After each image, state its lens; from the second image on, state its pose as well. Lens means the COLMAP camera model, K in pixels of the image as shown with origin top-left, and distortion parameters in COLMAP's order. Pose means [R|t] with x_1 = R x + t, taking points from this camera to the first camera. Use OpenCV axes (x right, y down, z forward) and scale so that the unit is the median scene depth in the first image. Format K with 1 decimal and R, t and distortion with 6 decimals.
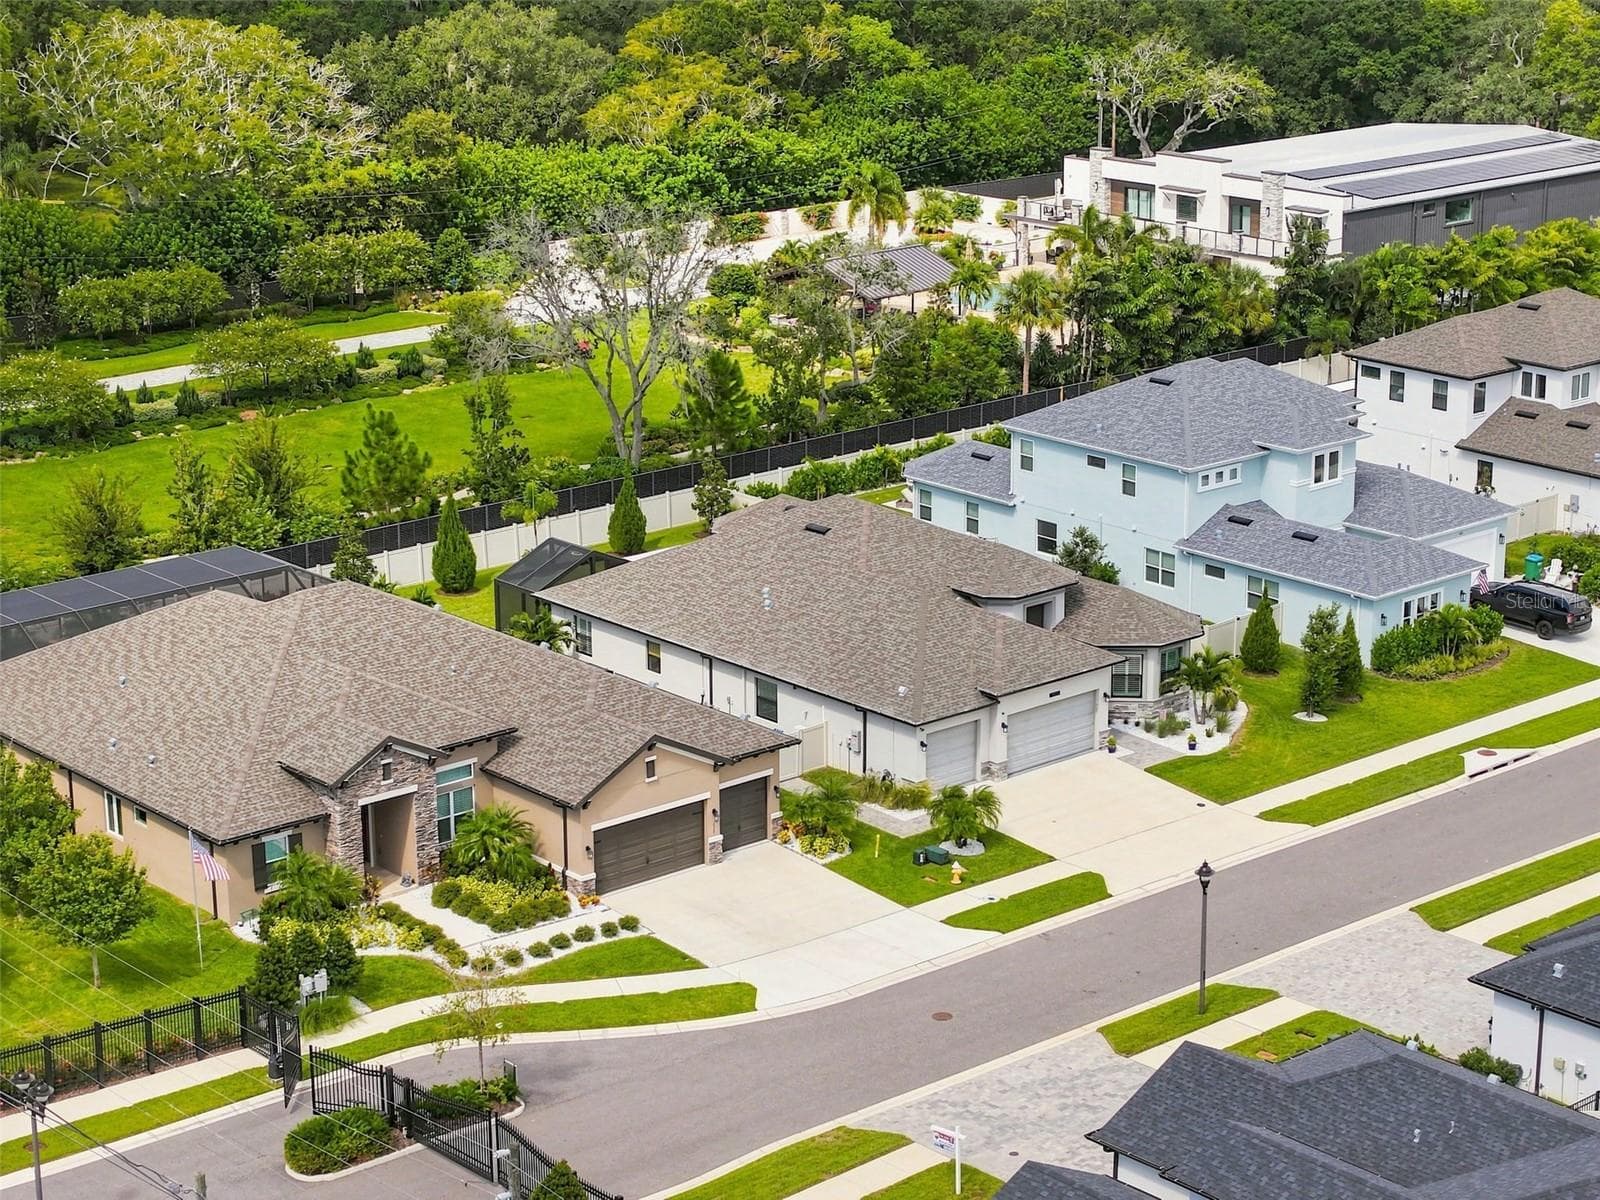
lens RADIAL K [[3193.5, 0, 800.0], [0, 3193.5, 600.0], [0, 0, 1]] dist [-0.026148, -0.328873]
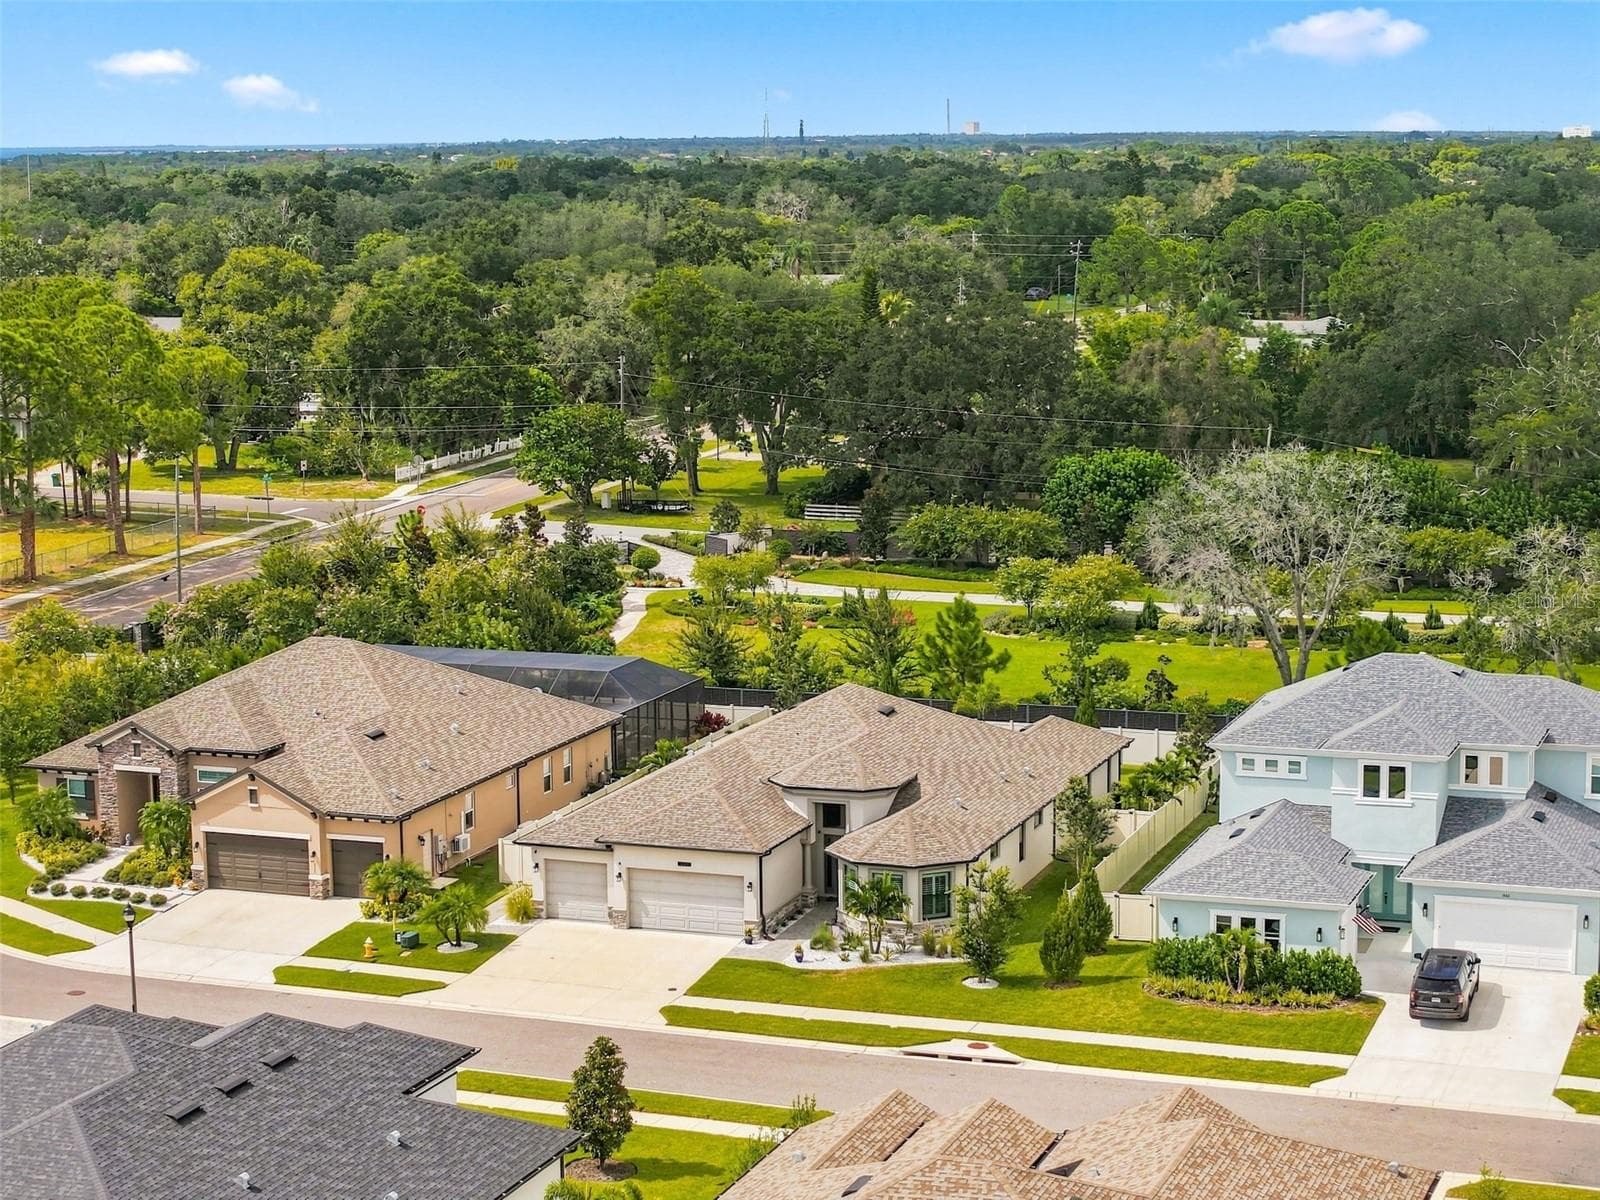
lens RADIAL K [[3193.5, 0, 800.0], [0, 3193.5, 600.0], [0, 0, 1]] dist [-0.026148, -0.328873]
pose [[0.480140, 0.131874, -0.867223, 0.987747], [-0.231969, 0.972528, 0.019457, -0.082767], [0.845965, 0.191827, 0.497540, 0.501740]]
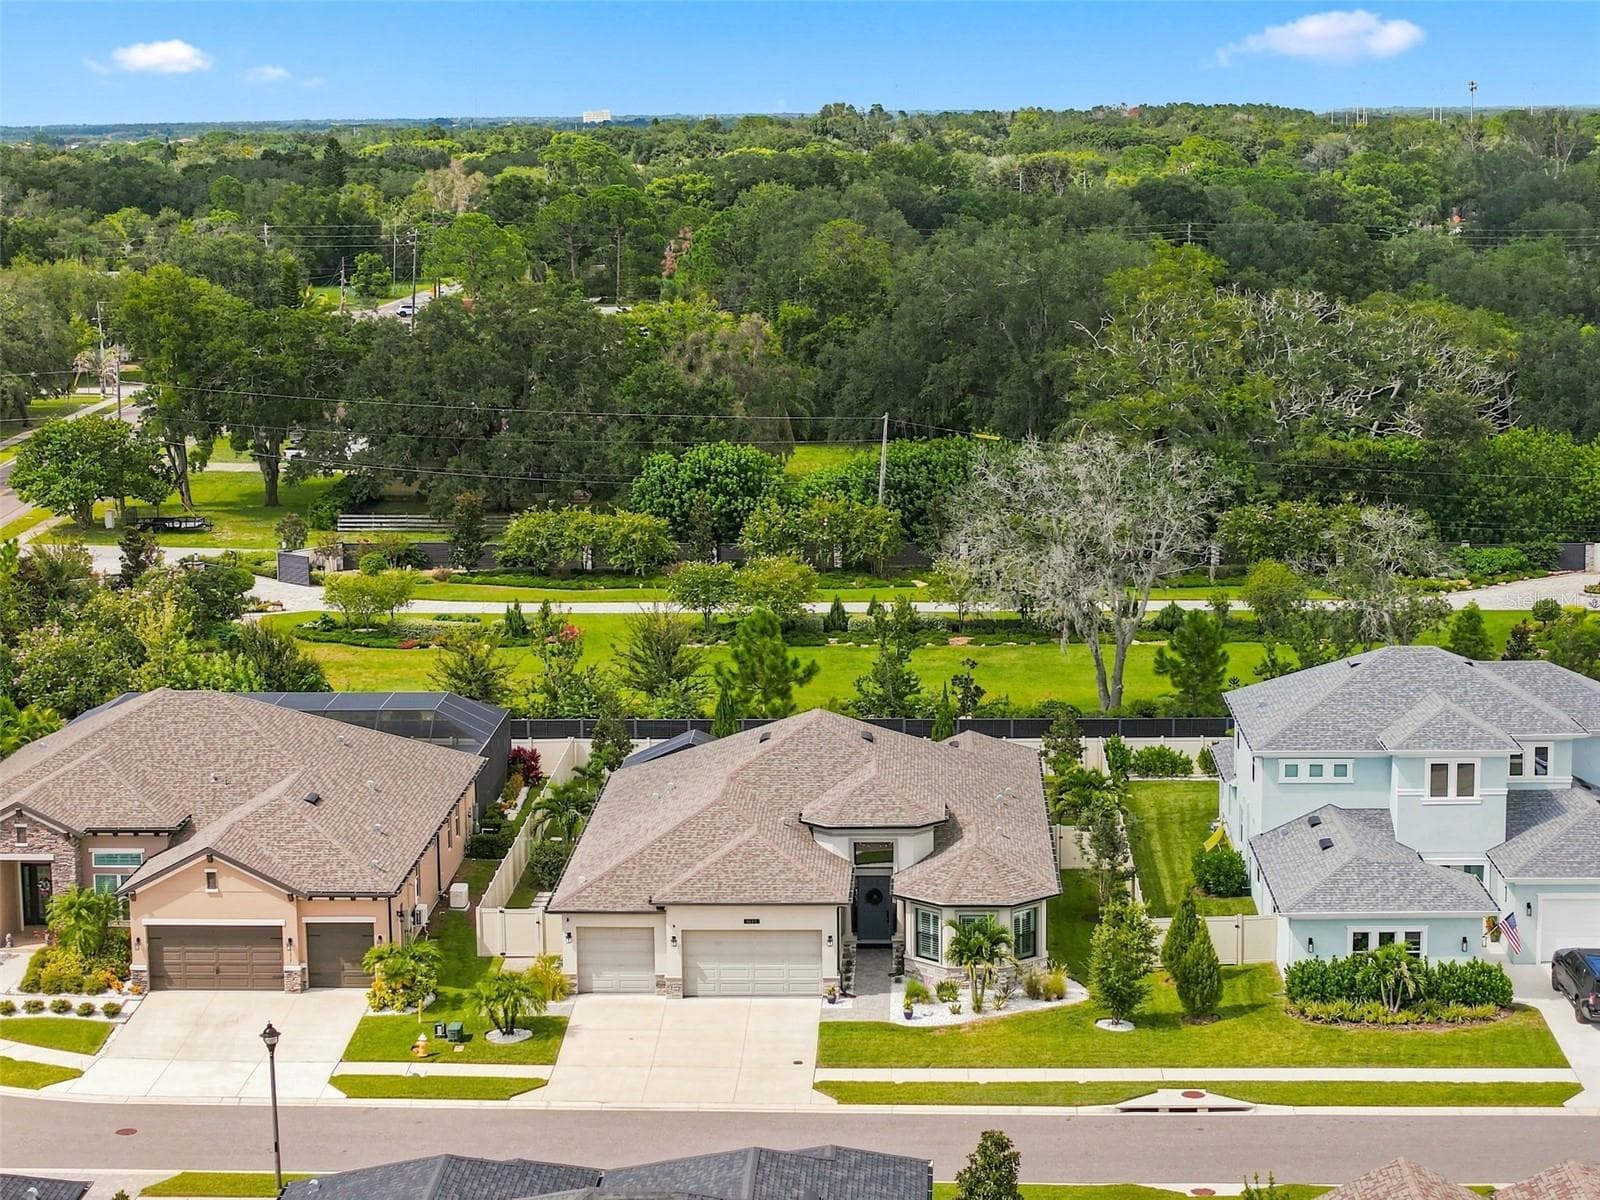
lens RADIAL K [[3193.5, 0, 800.0], [0, 3193.5, 600.0], [0, 0, 1]] dist [-0.026148, -0.328873]
pose [[0.725206, 0.105794, -0.680356, 0.717803], [-0.181483, 0.982553, -0.040661, -0.027324], [0.664184, 0.152960, 0.731753, 0.312371]]
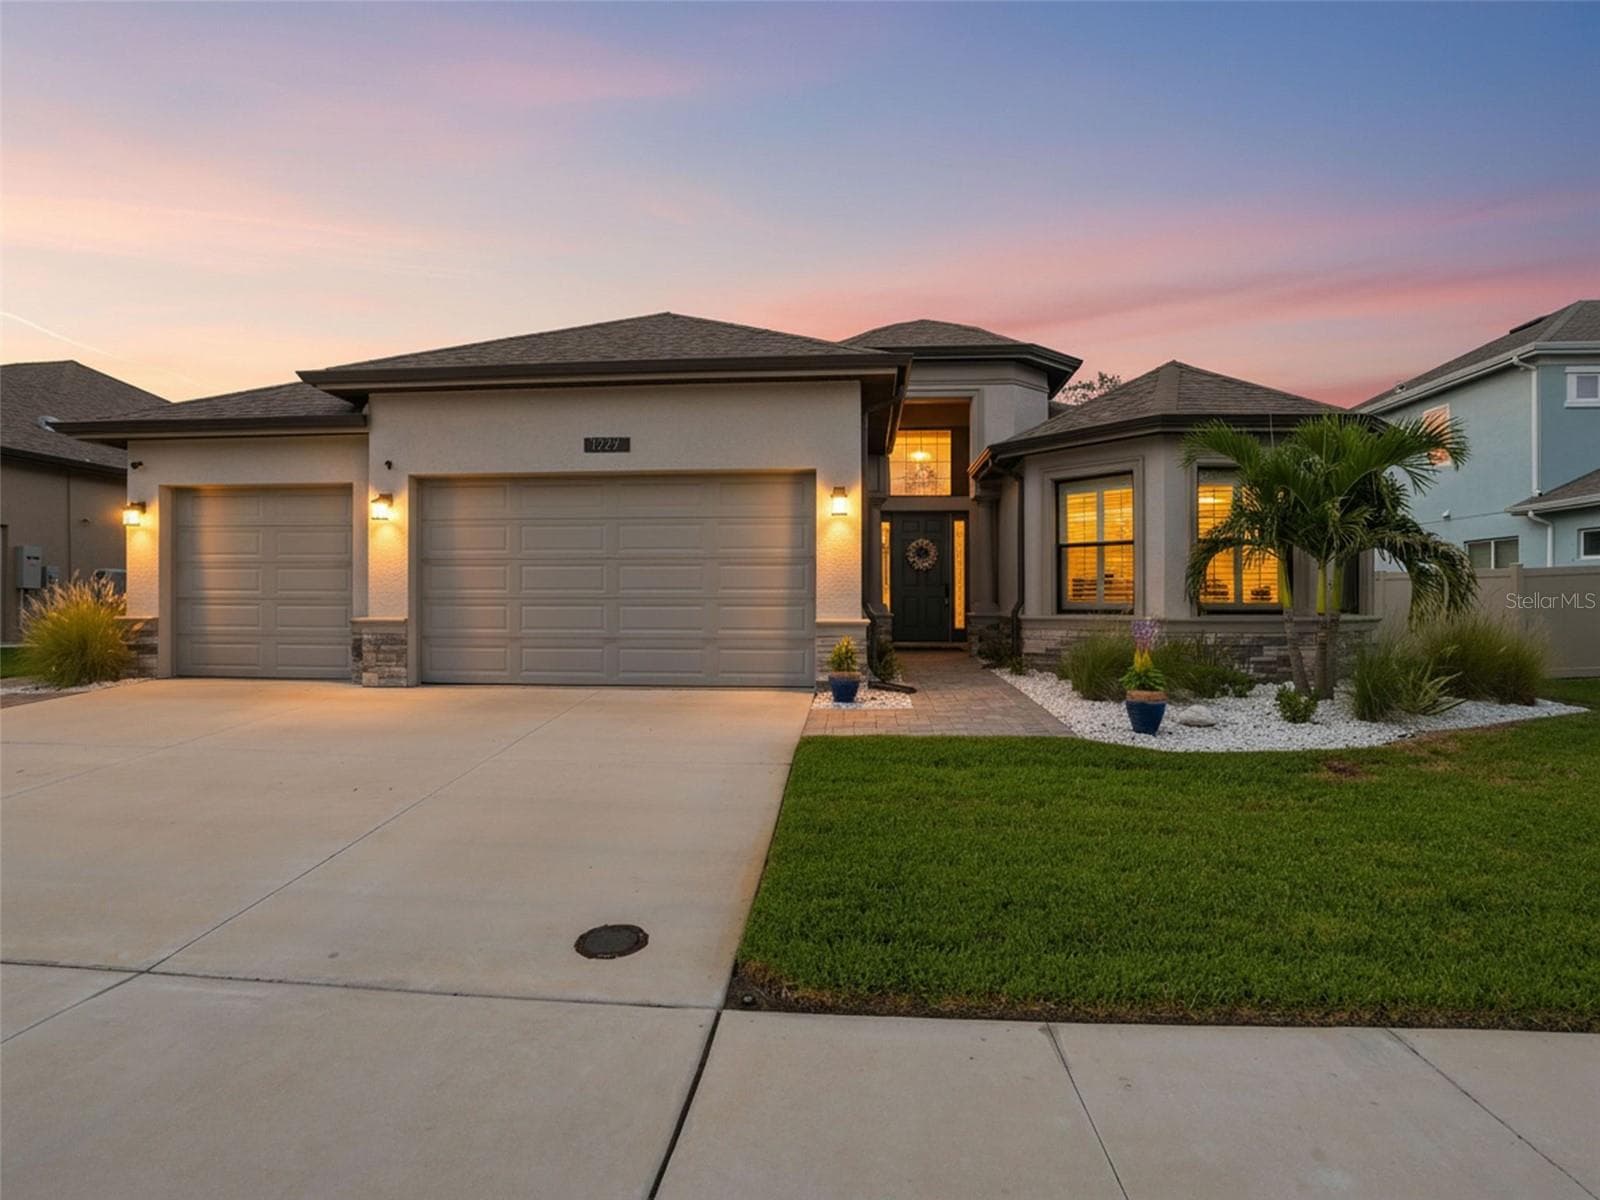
lens RADIAL K [[842.4, 0, 800.0], [0, 842.4, 600.0], [0, 0, 1]] dist [-0.056978, -0.000470]
pose [[0.699368, 0.012908, -0.714645, 0.151992], [-0.197904, 0.964245, -0.176257, 0.054796], [0.686817, 0.264700, 0.676917, 0.964878]]
